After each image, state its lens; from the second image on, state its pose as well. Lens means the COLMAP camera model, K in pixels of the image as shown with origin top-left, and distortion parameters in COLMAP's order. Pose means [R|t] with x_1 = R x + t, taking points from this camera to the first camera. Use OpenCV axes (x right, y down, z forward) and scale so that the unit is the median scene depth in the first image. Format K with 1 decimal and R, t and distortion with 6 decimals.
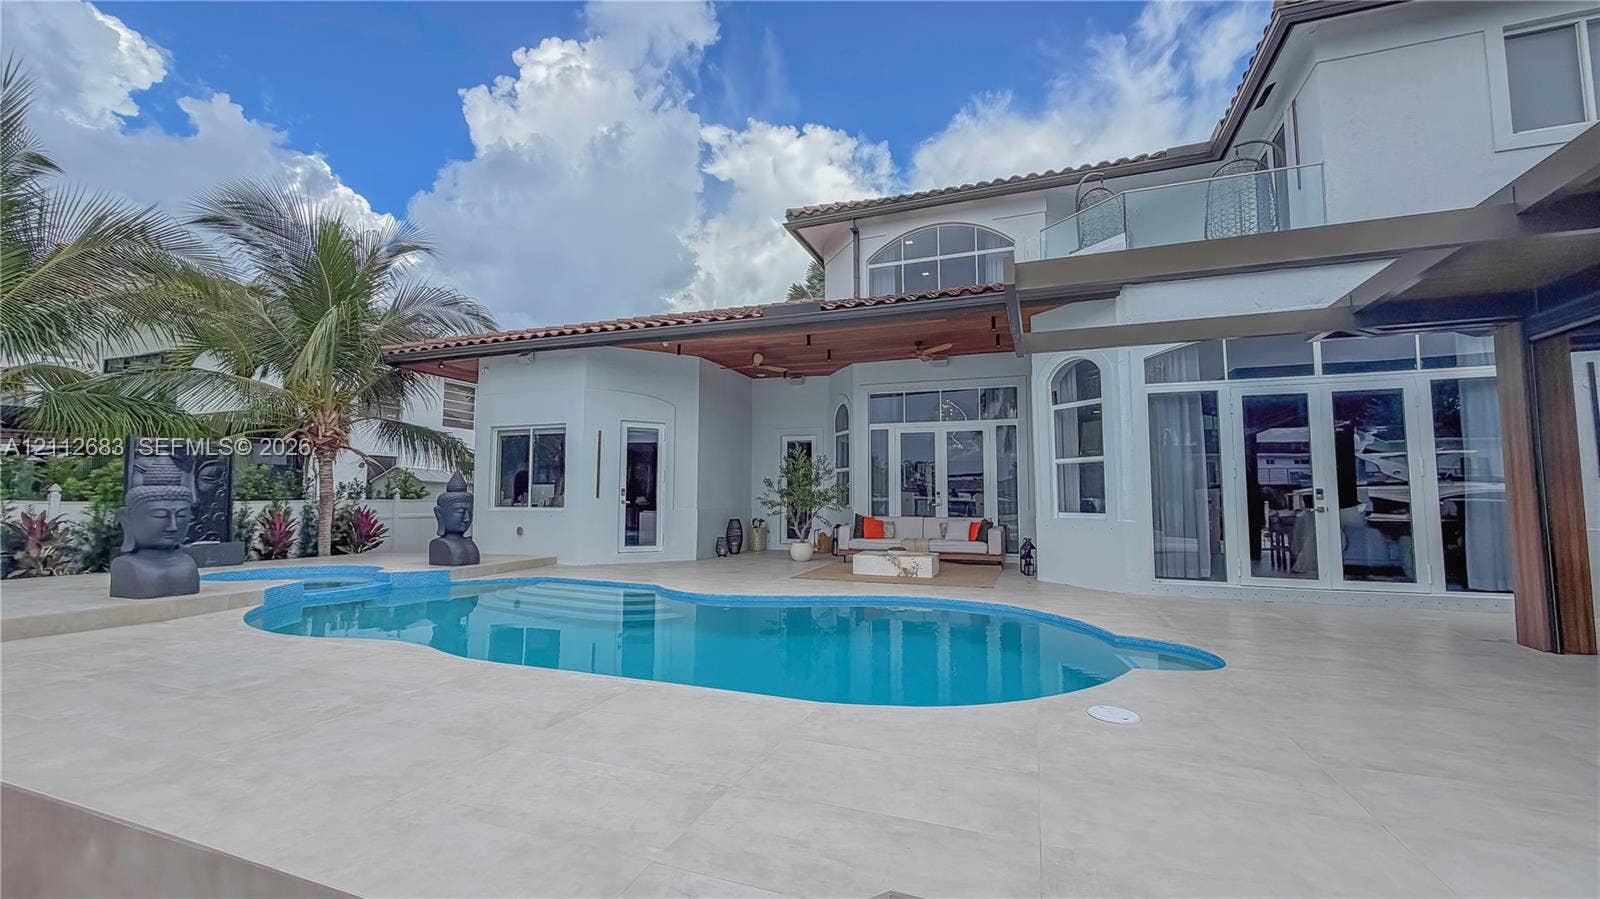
lens RADIAL K [[635.0, 0, 797.5], [0, 635.0, 451.8], [0, 0, 1]] dist [0.000571, 0.000693]
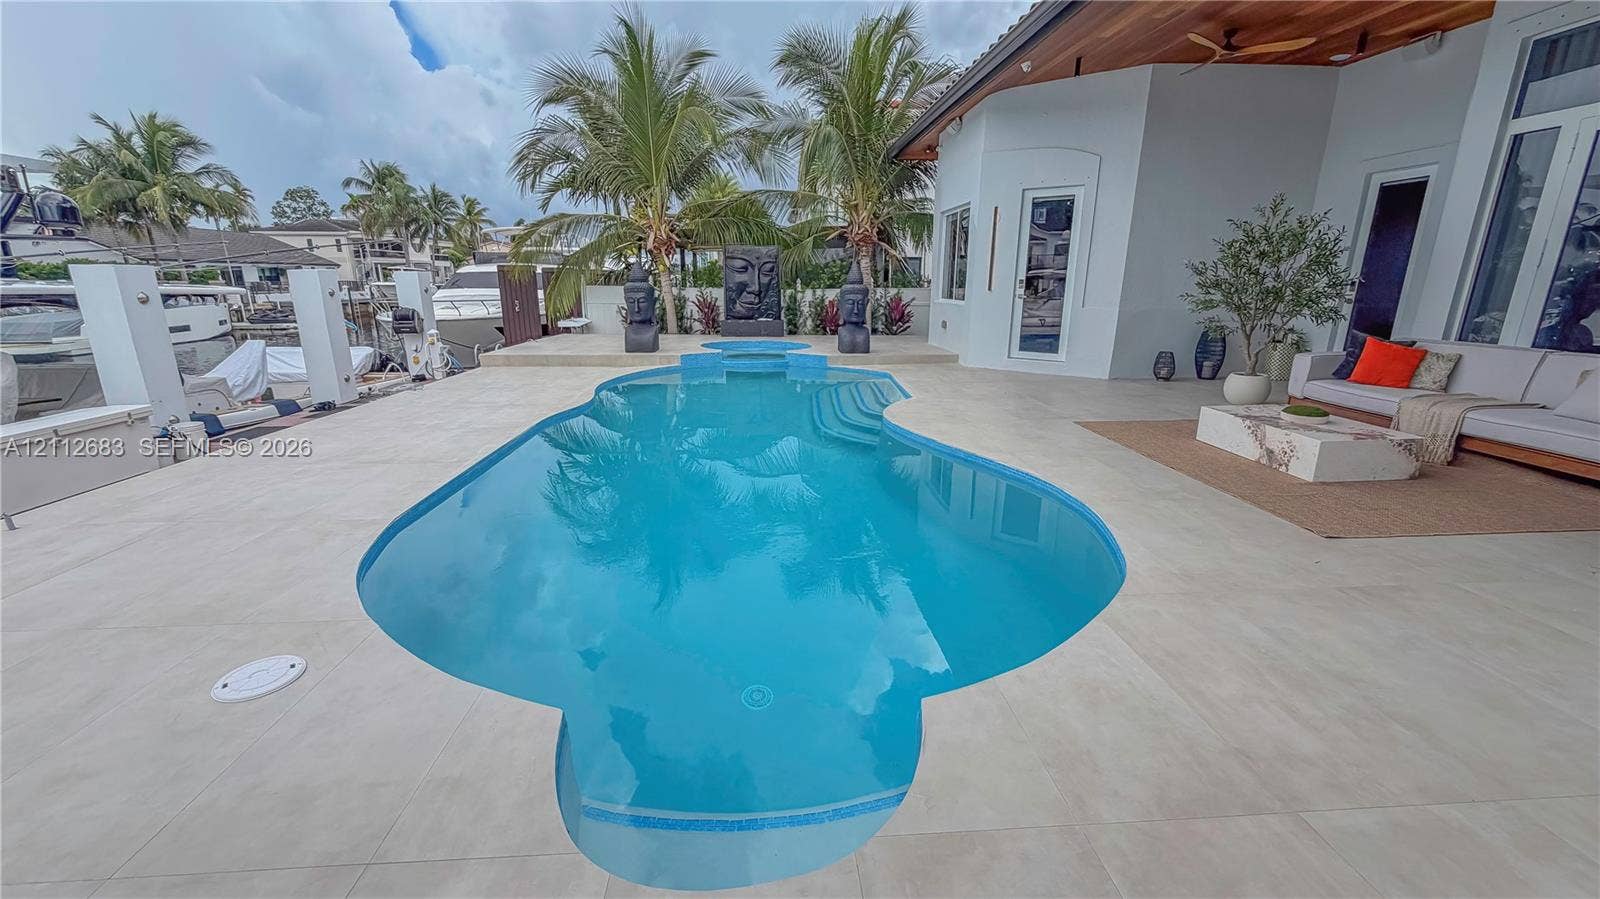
lens RADIAL K [[635.0, 0, 797.5], [0, 635.0, 451.8], [0, 0, 1]] dist [0.000571, 0.000693]
pose [[0.405388, 0.239302, -0.882267, 0.446959], [0.066453, 0.954861, 0.289526, 0.017008], [0.911726, -0.176000, 0.371187, 0.472841]]
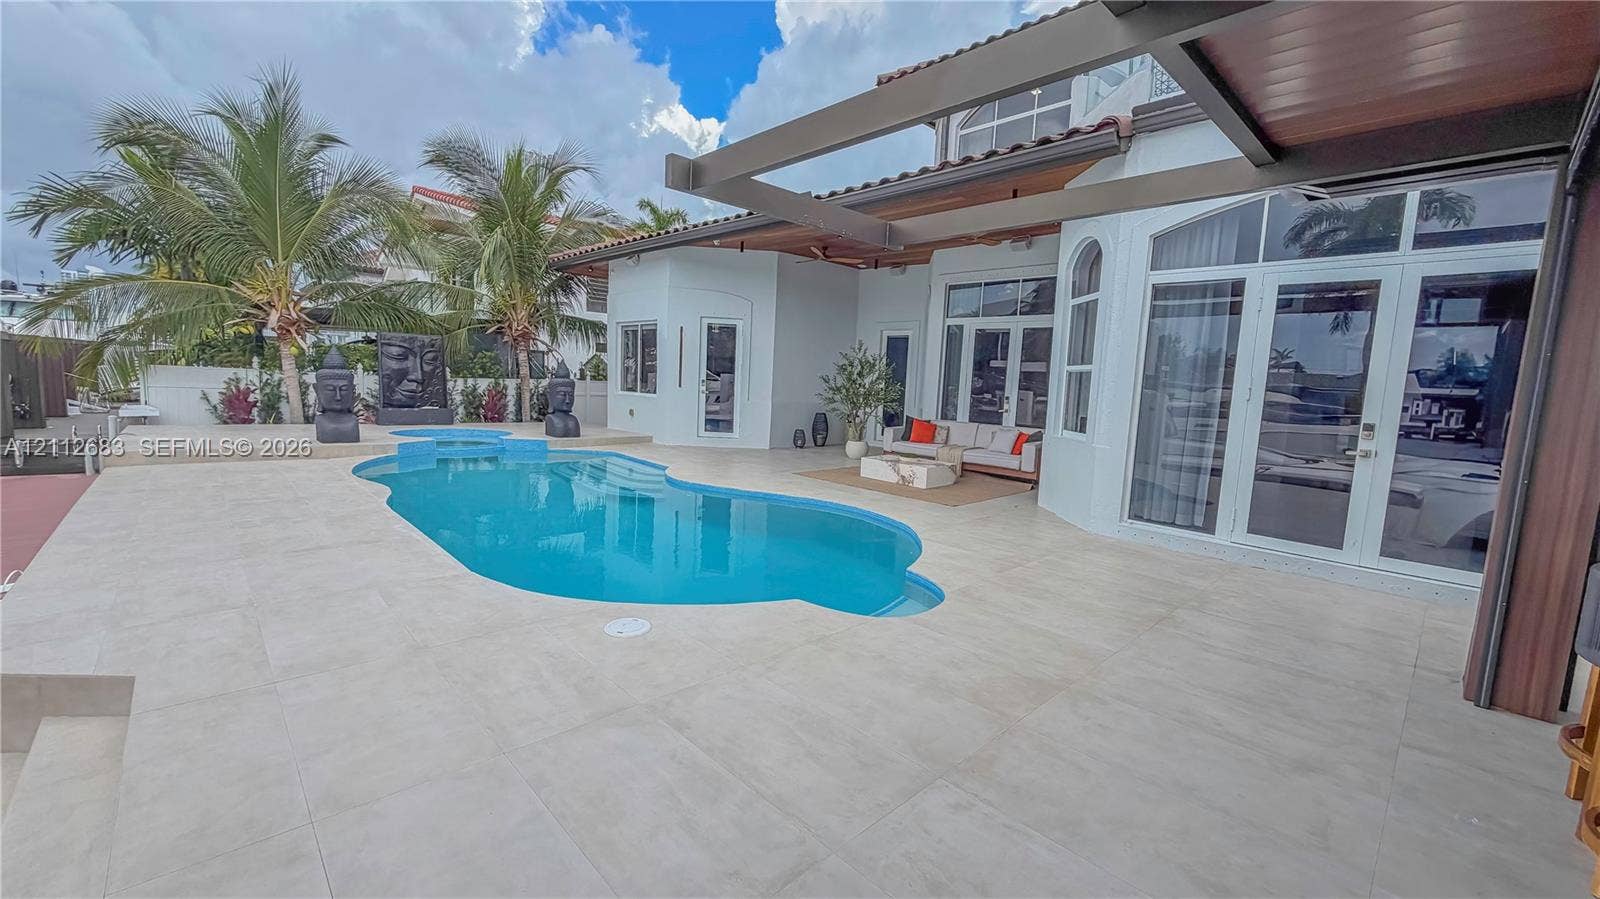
lens RADIAL K [[635.0, 0, 797.5], [0, 635.0, 451.8], [0, 0, 1]] dist [0.000571, 0.000693]
pose [[0.897871, 0.087106, -0.431556, 0.426855], [-0.009254, 0.983749, 0.179309, -0.021827], [0.440162, -0.157002, 0.884086, 0.089363]]
